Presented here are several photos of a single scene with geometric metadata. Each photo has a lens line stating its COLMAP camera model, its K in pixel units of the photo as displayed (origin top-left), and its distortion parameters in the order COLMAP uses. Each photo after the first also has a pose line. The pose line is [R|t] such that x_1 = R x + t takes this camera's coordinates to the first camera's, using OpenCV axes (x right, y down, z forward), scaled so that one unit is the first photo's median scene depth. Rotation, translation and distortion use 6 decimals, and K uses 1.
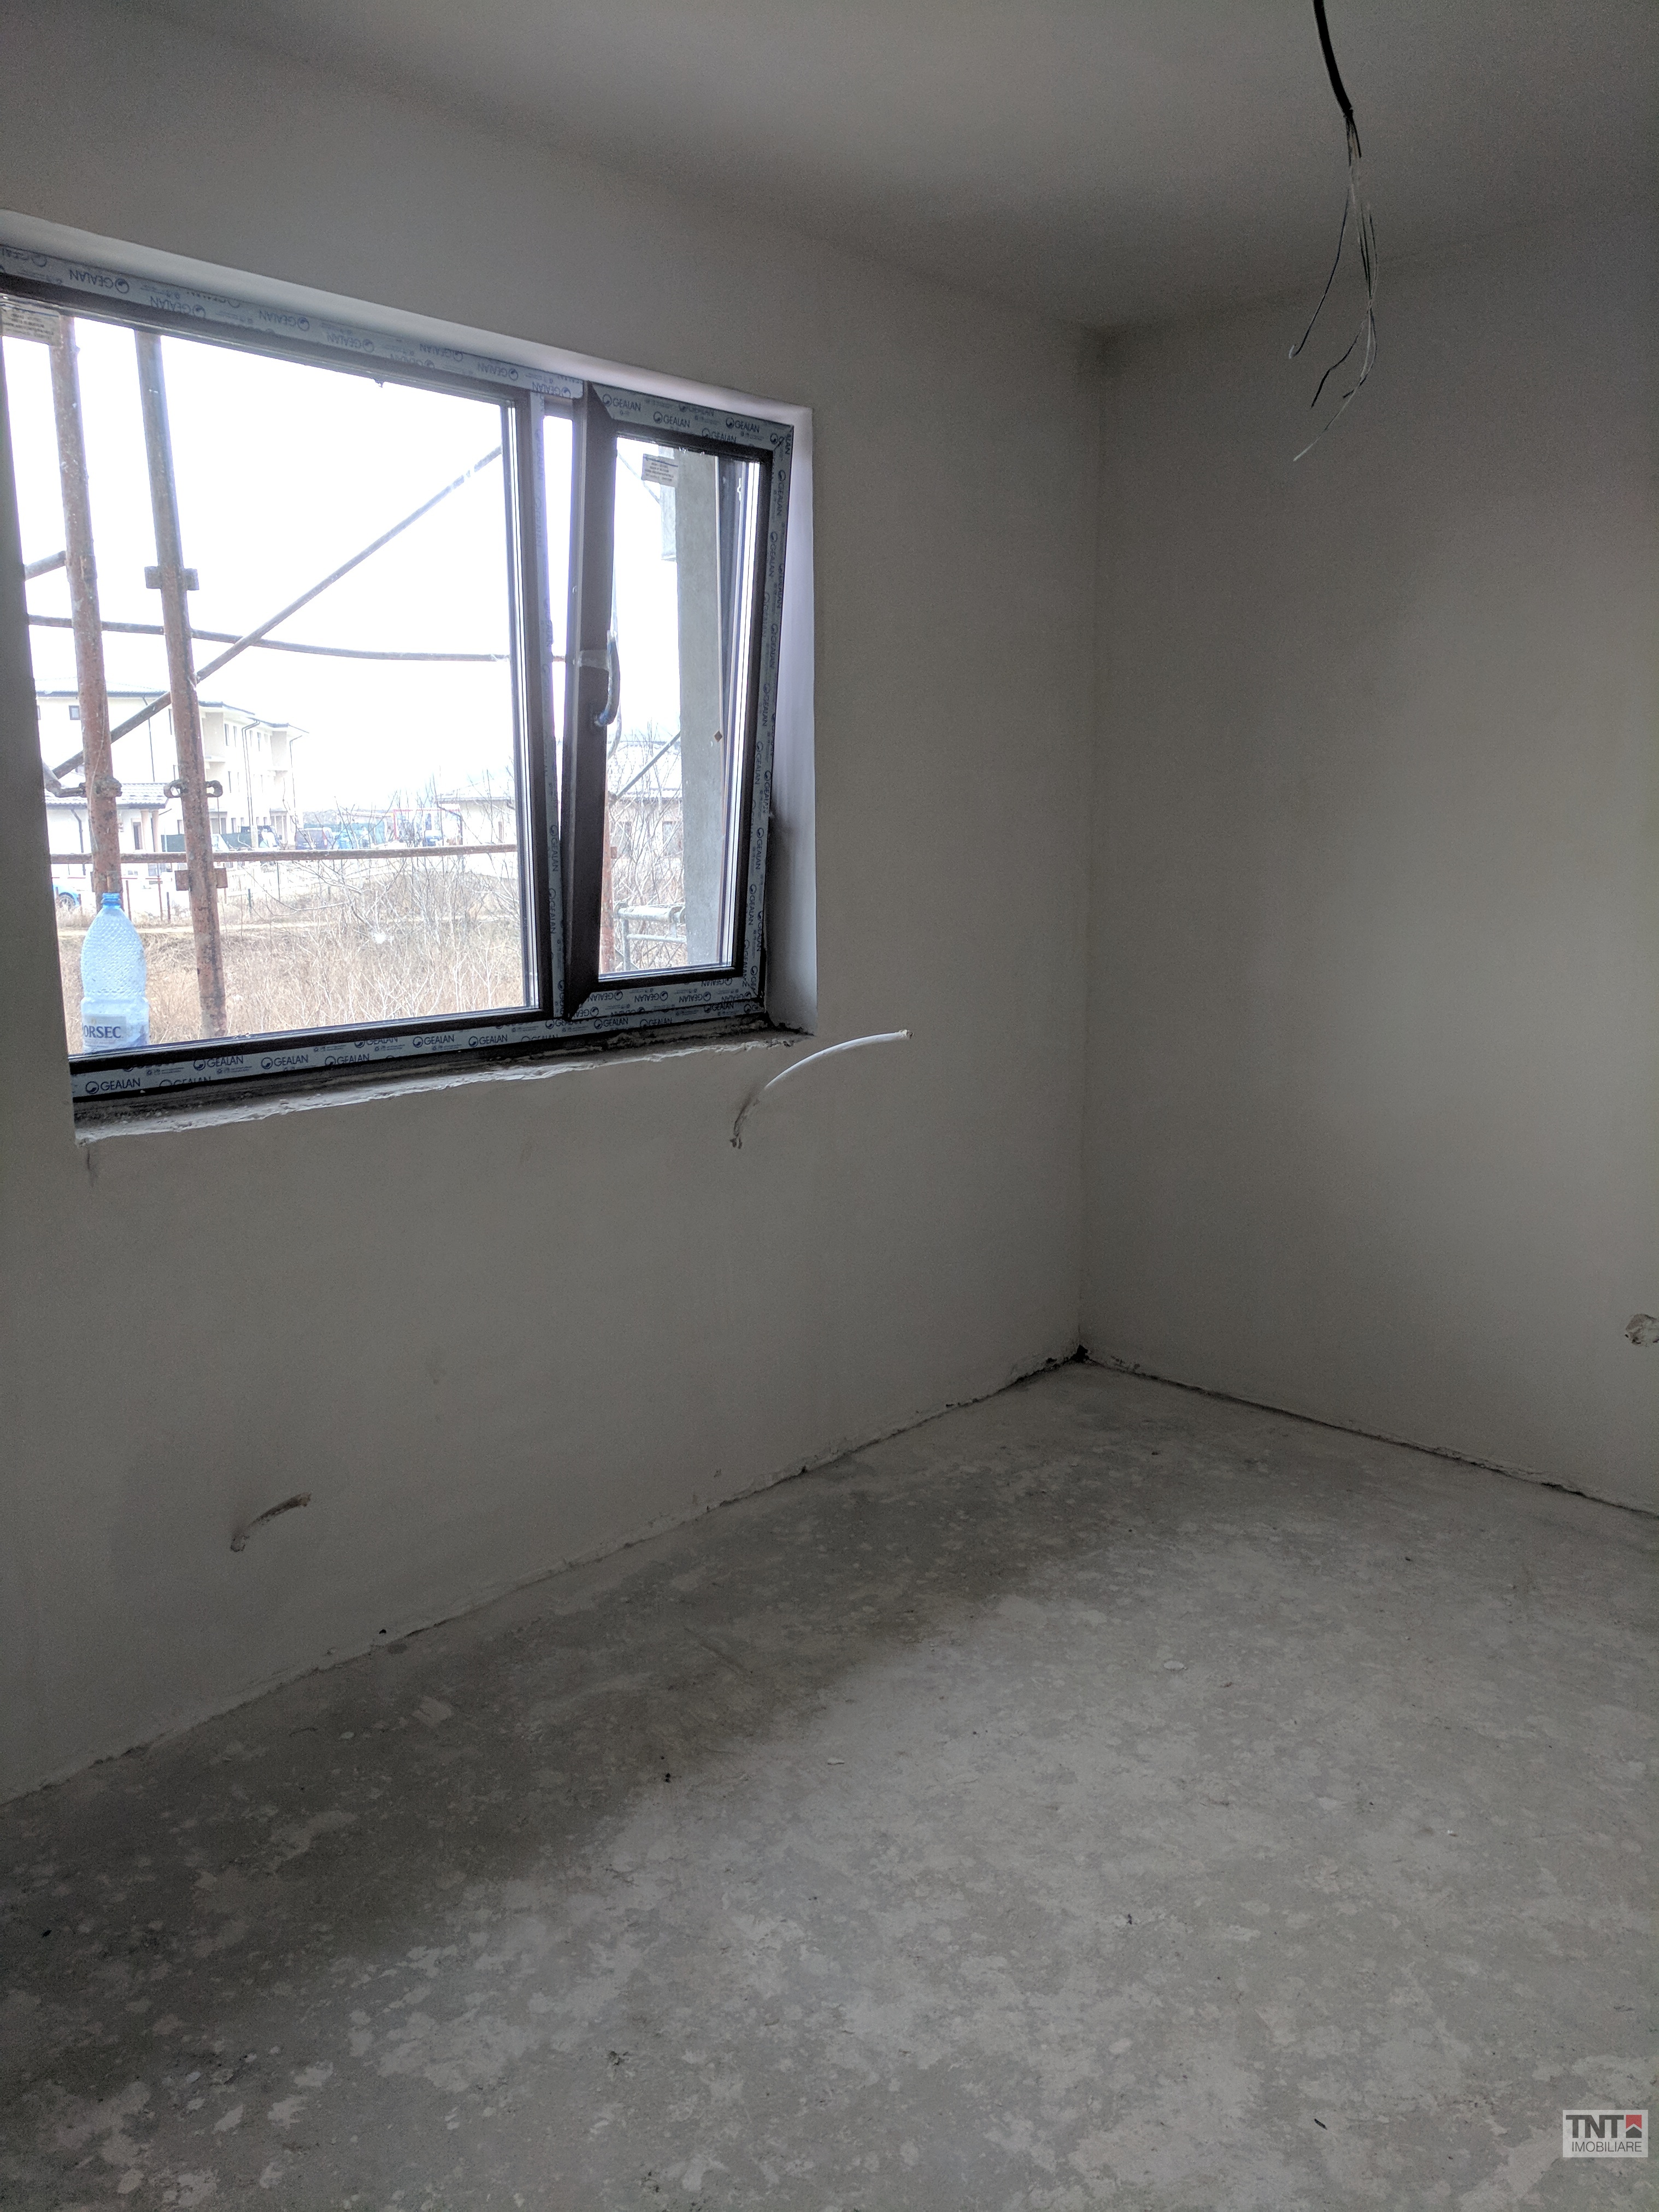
lens RADIAL K [[1650.4, 0, 826.1], [0, 1650.4, 1097.1], [0, 0, 1]] dist [-0.006462, 0.018836]
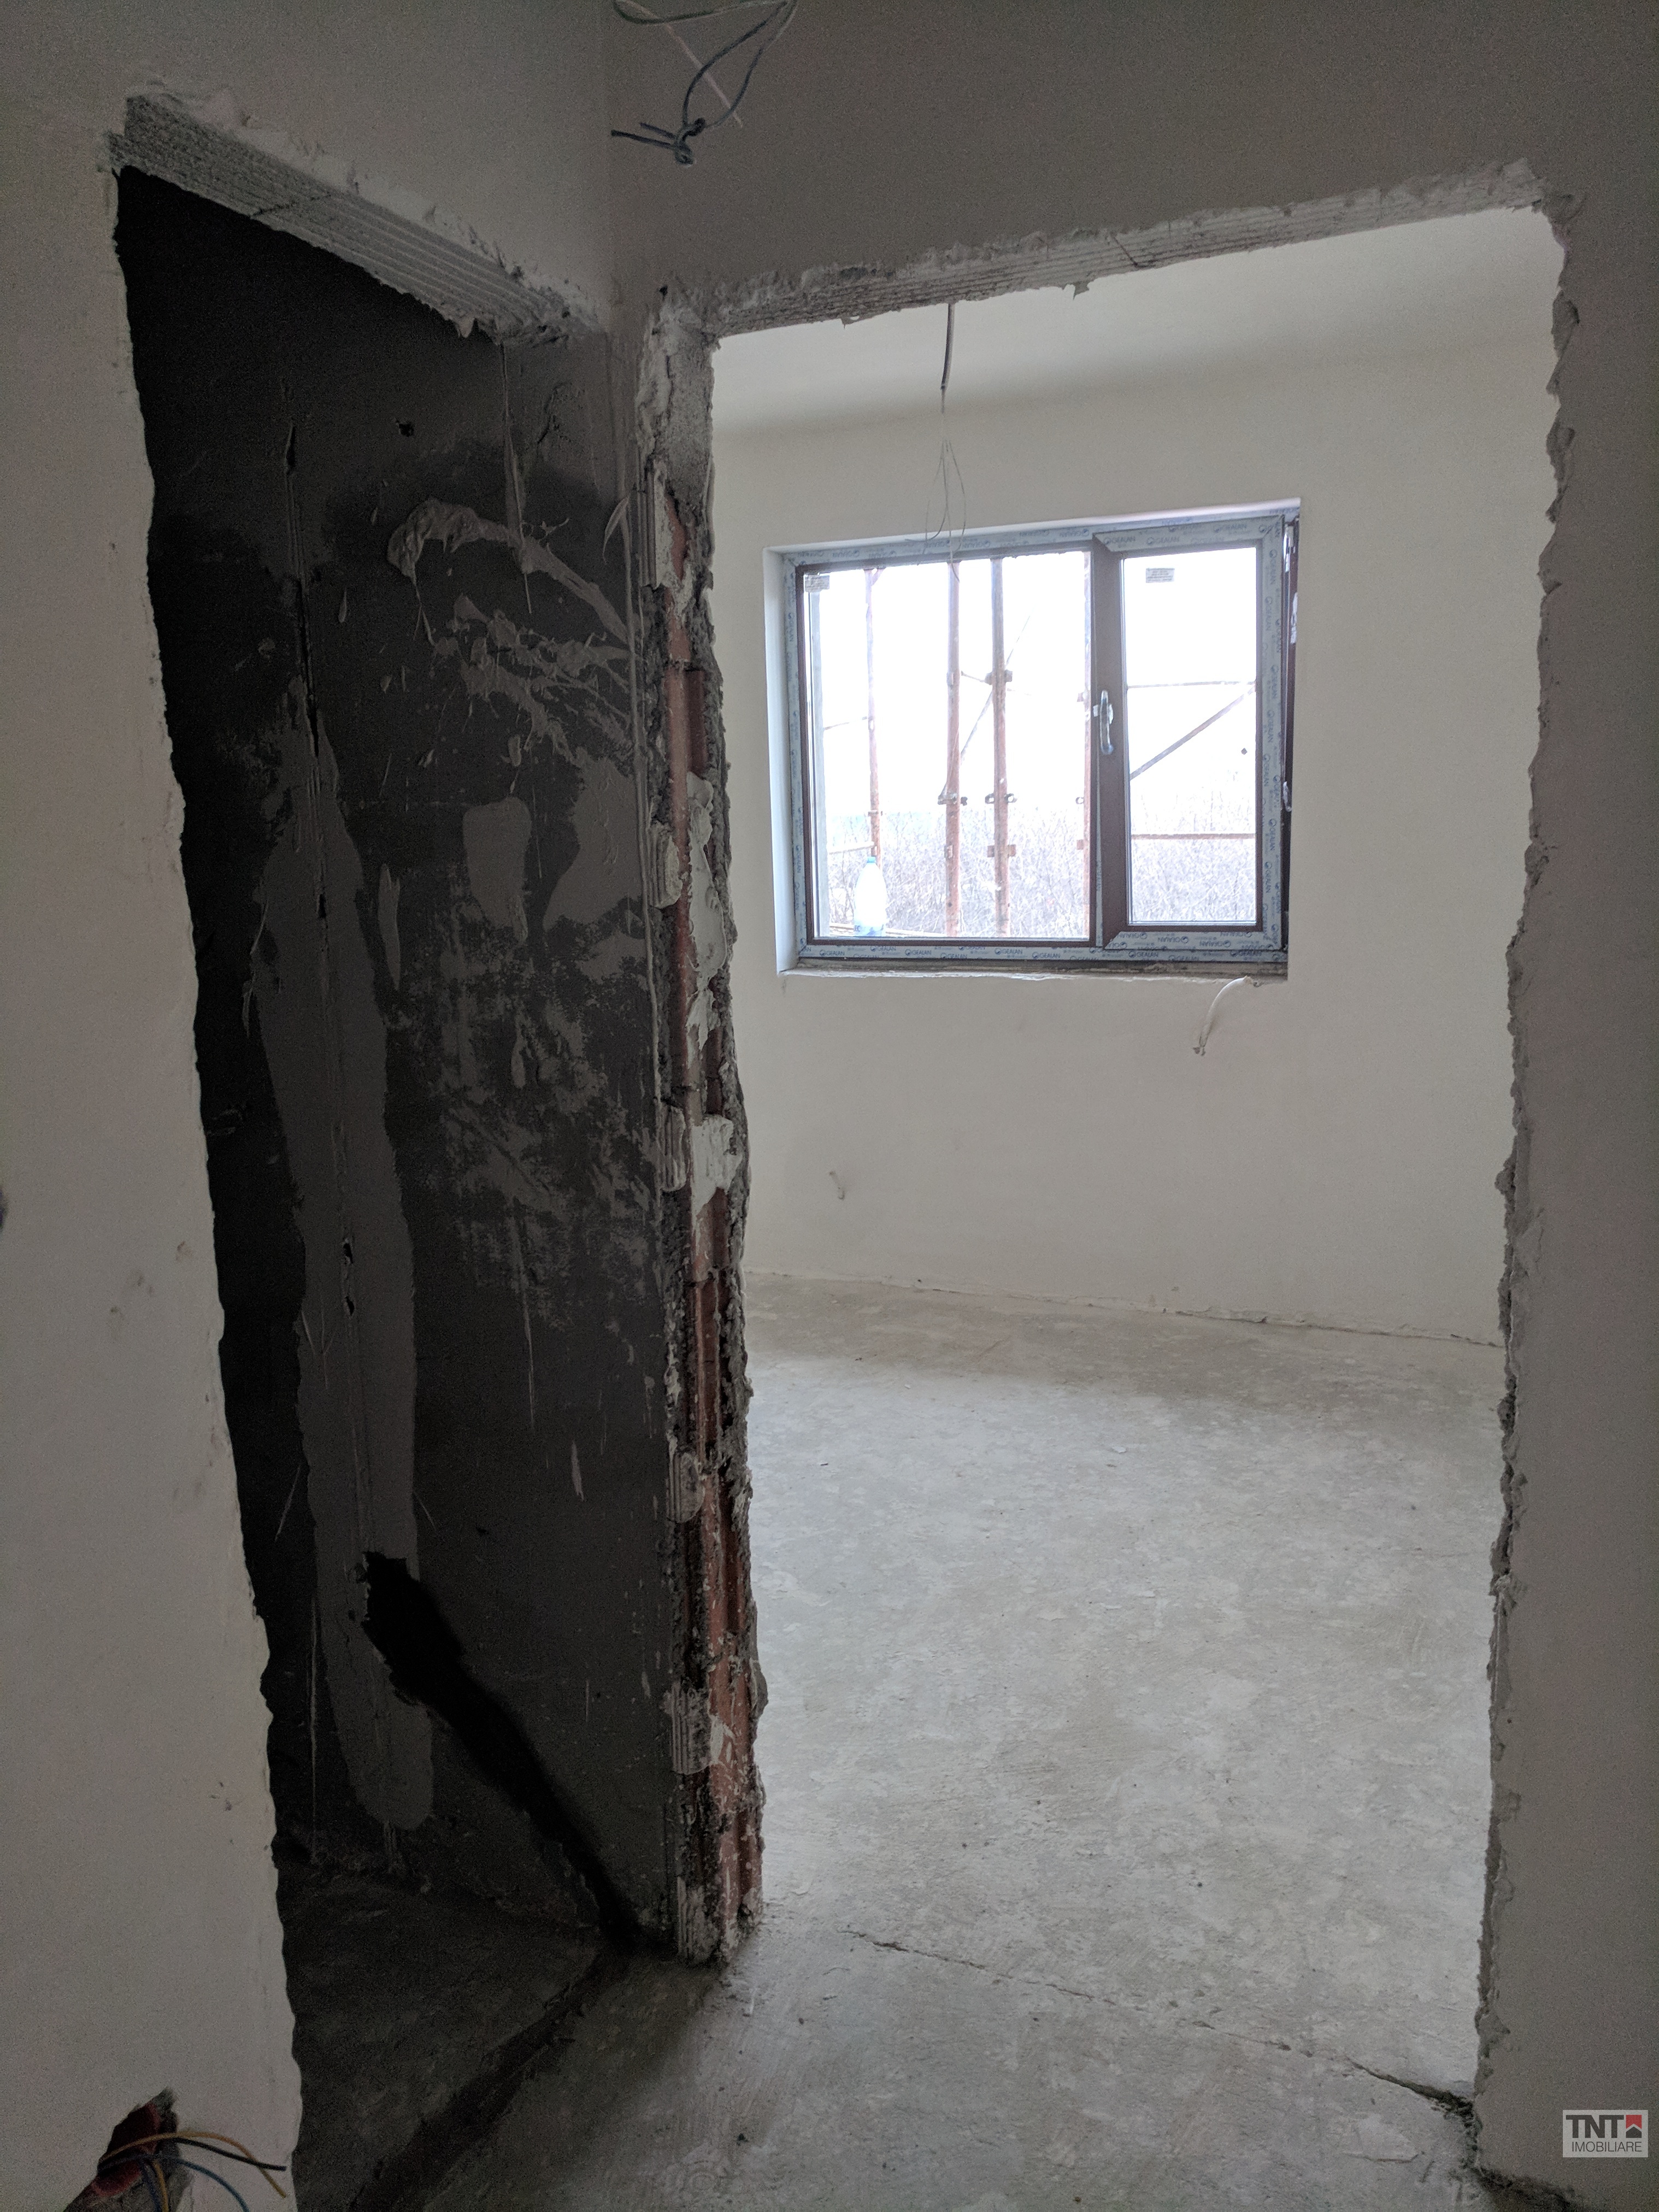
lens RADIAL K [[1650.4, 0, 840.4], [0, 1650.4, 1104.9], [0, 0, 1]] dist [-0.006462, 0.018836]
pose [[0.335678, 0.157669, -0.928688, 1.185342], [-0.136983, 0.983583, 0.117476, -0.050466], [0.931963, 0.087781, 0.351765, 0.260298]]
